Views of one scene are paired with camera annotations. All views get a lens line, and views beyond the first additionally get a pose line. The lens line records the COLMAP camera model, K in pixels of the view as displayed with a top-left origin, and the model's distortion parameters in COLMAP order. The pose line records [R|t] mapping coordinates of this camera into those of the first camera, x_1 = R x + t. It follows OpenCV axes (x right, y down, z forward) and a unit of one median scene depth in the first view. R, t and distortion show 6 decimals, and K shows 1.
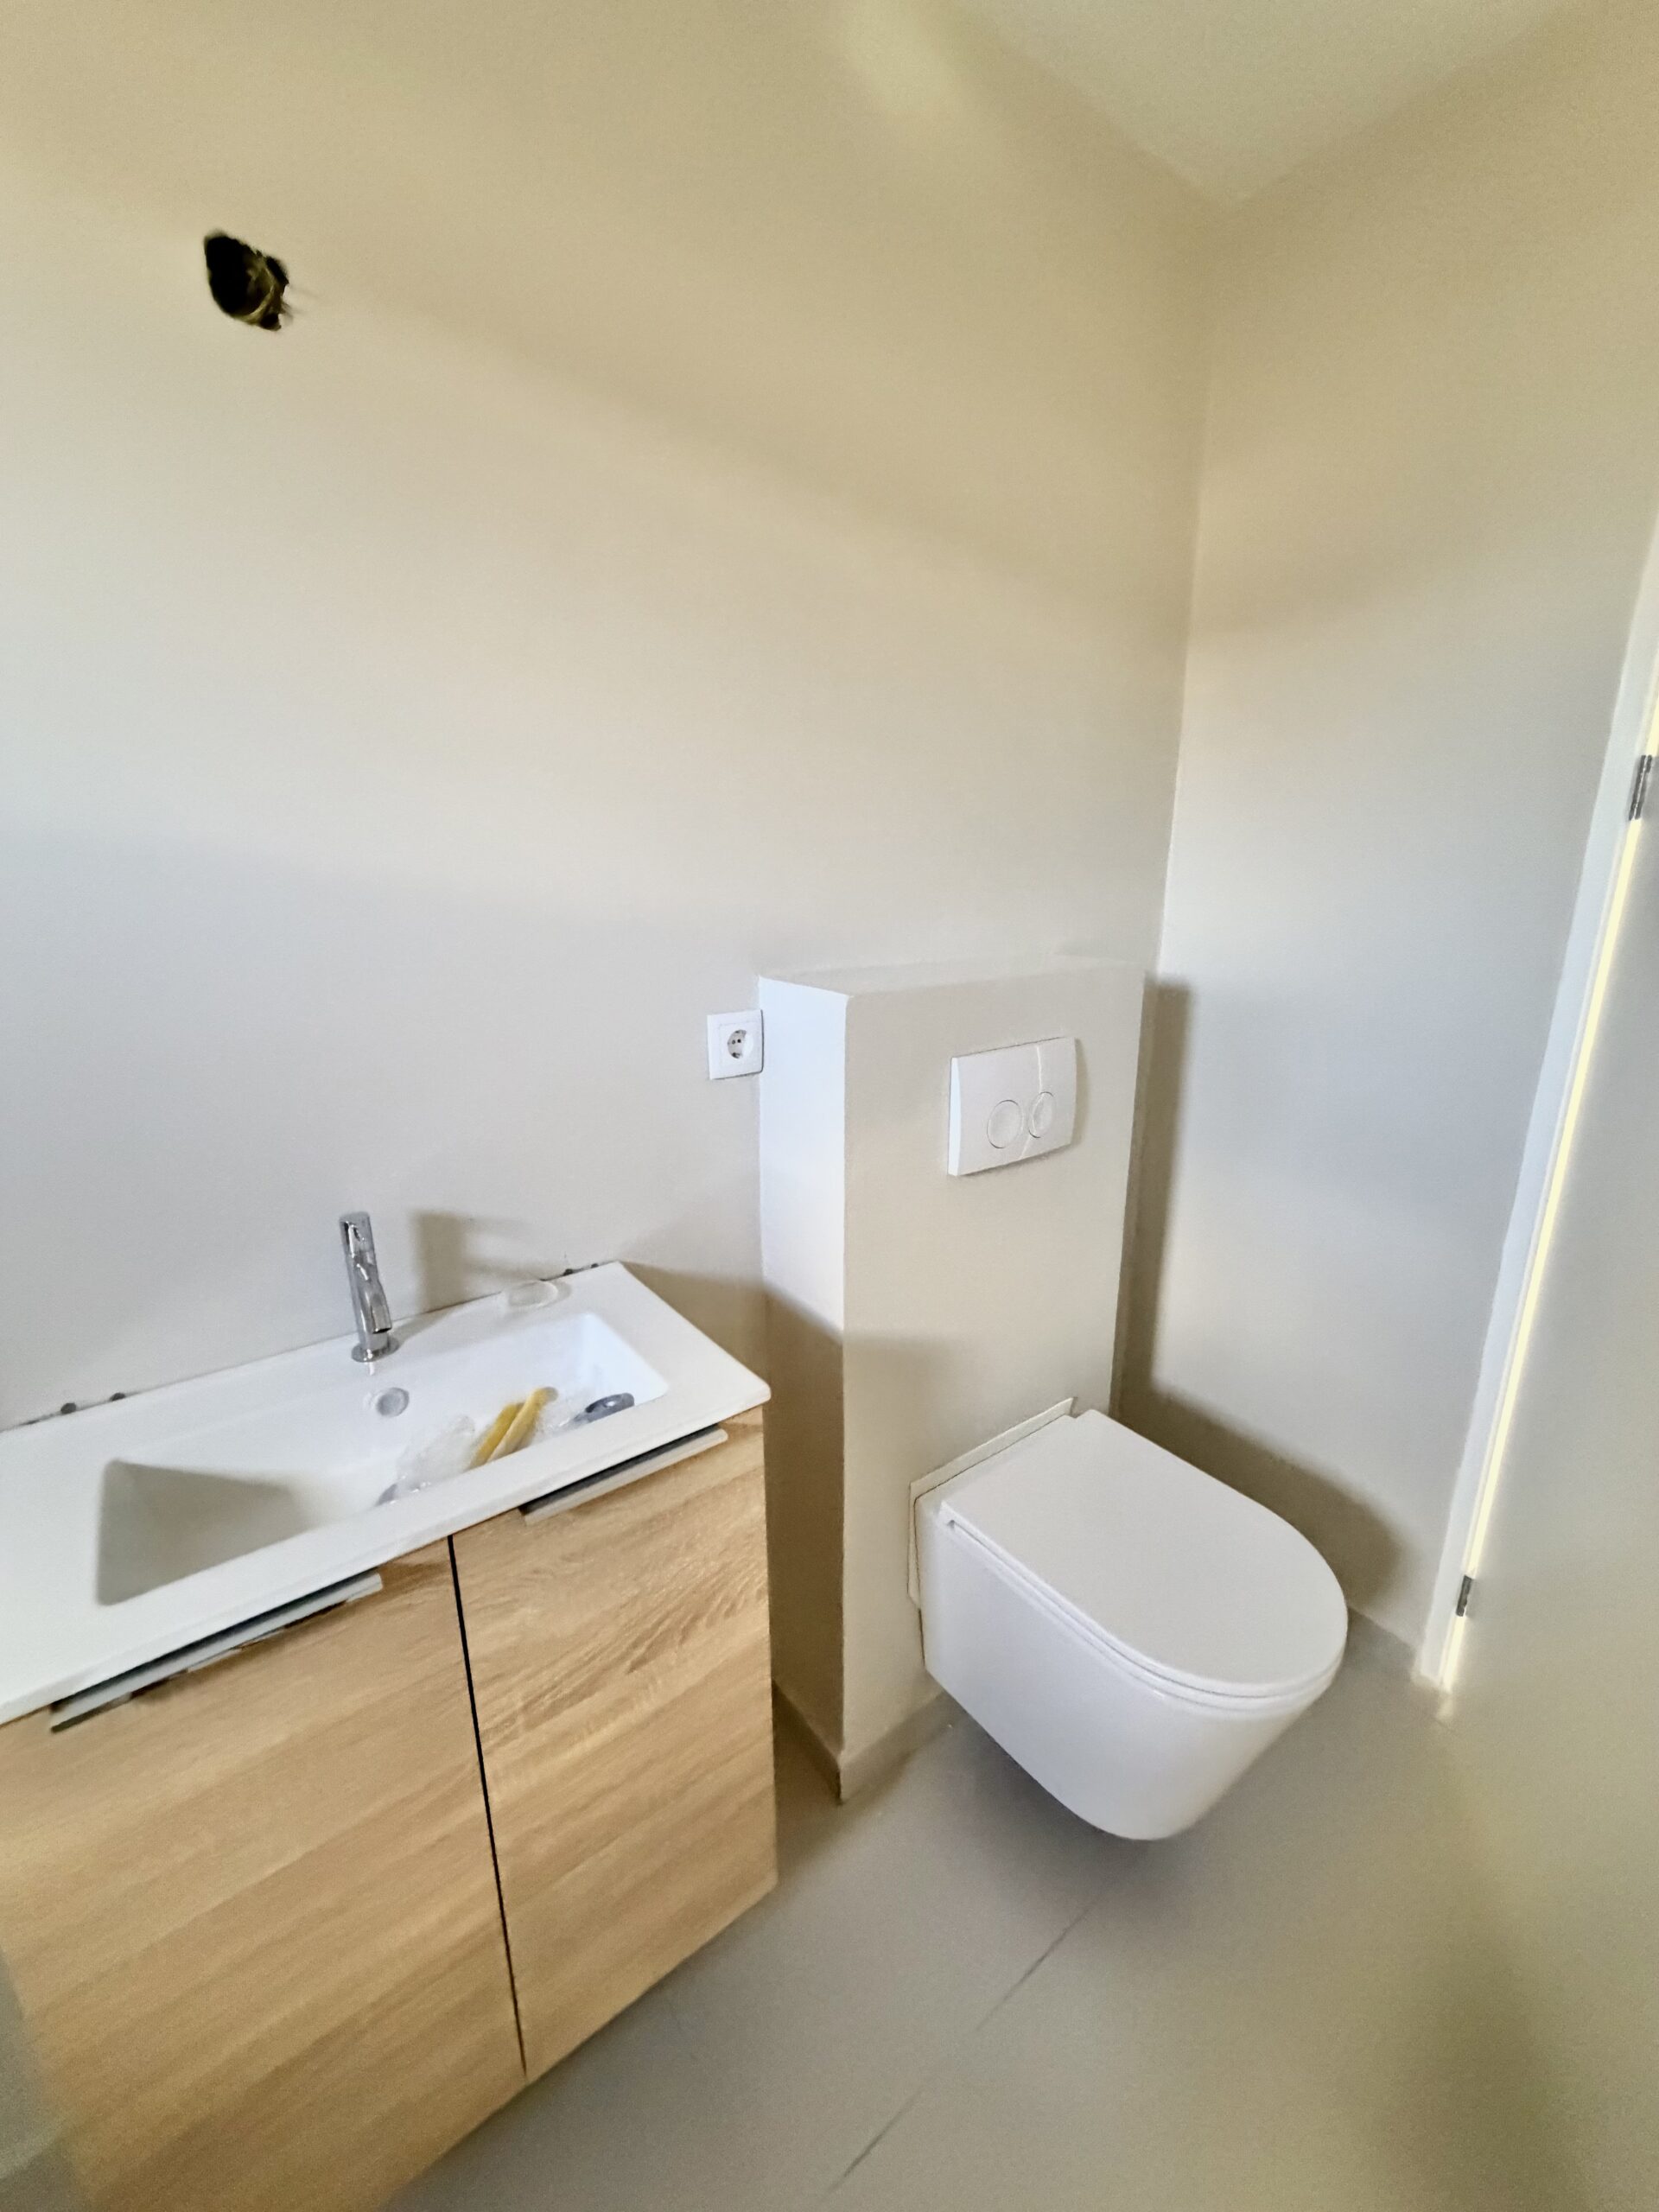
lens RADIAL K [[888.8, 0, 845.5], [0, 888.8, 1114.6], [0, 0, 1]] dist [-0.002553, -0.000245]
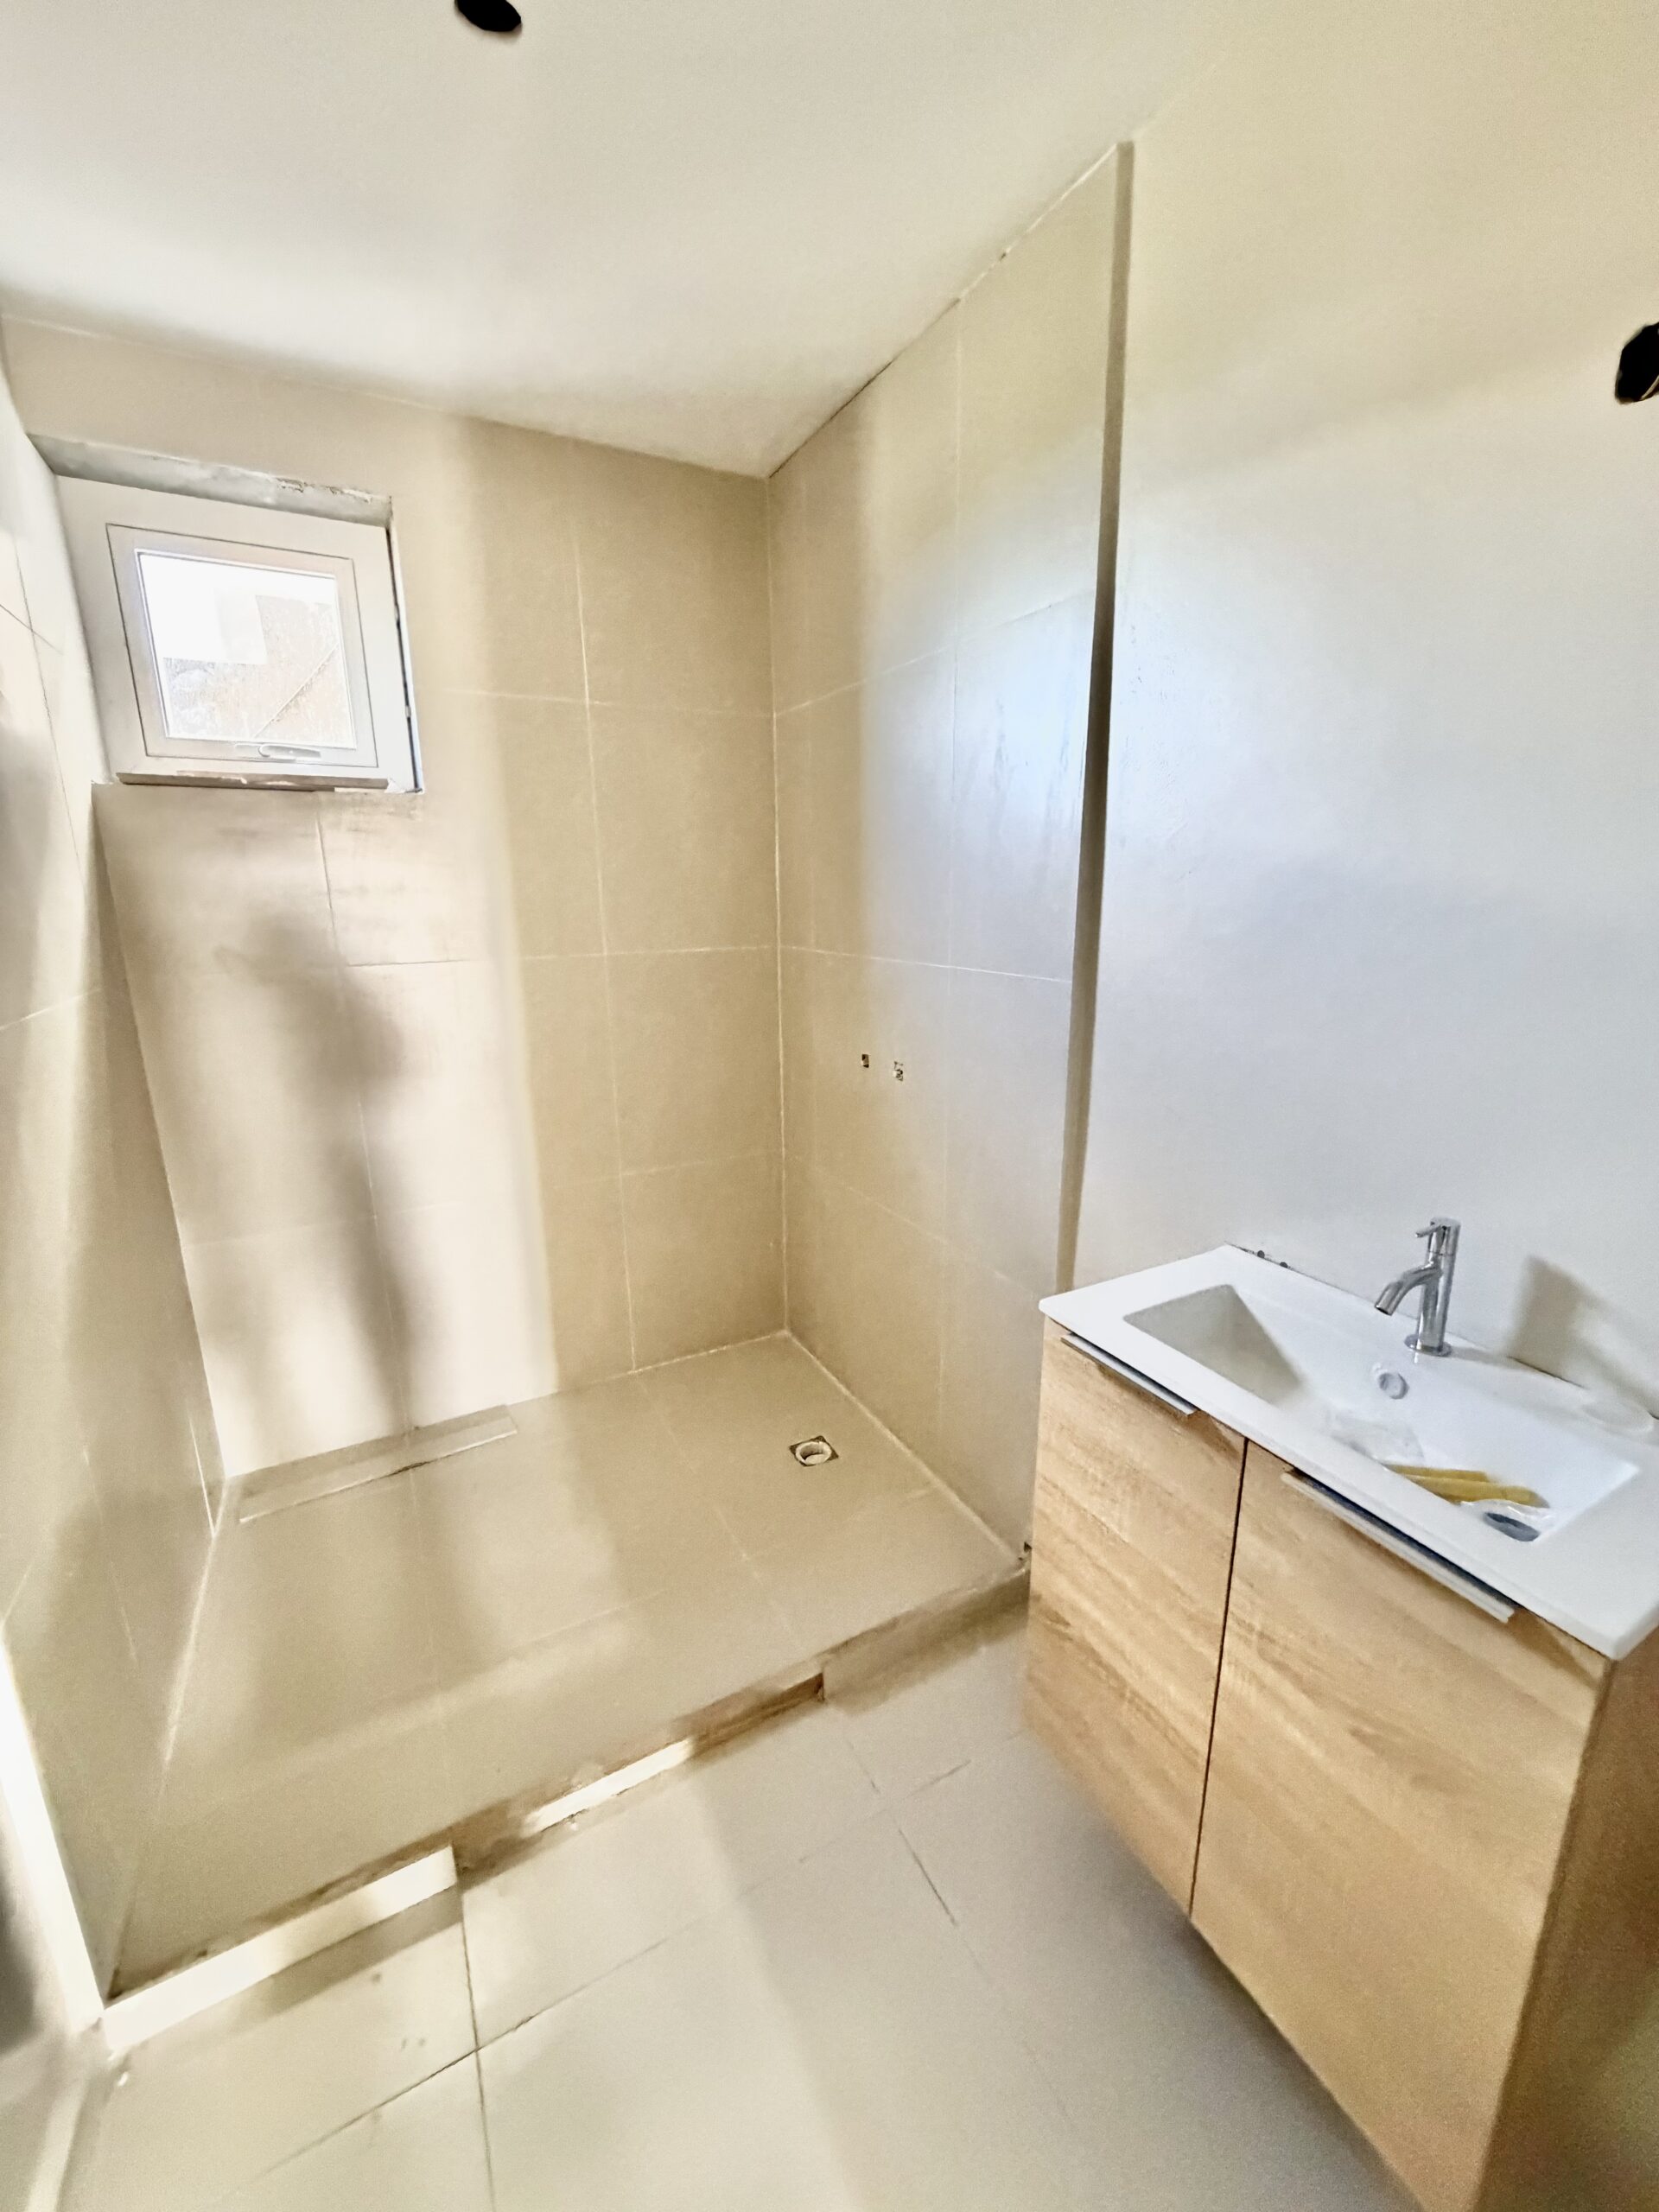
lens RADIAL K [[888.8, 0, 842.9], [0, 888.8, 1098.9], [0, 0, 1]] dist [-0.002553, -0.000245]
pose [[-0.160031, 0.232864, -0.959252, 0.600922], [-0.257813, 0.928186, 0.268333, -0.133752], [0.952850, 0.290249, -0.088503, 0.337635]]
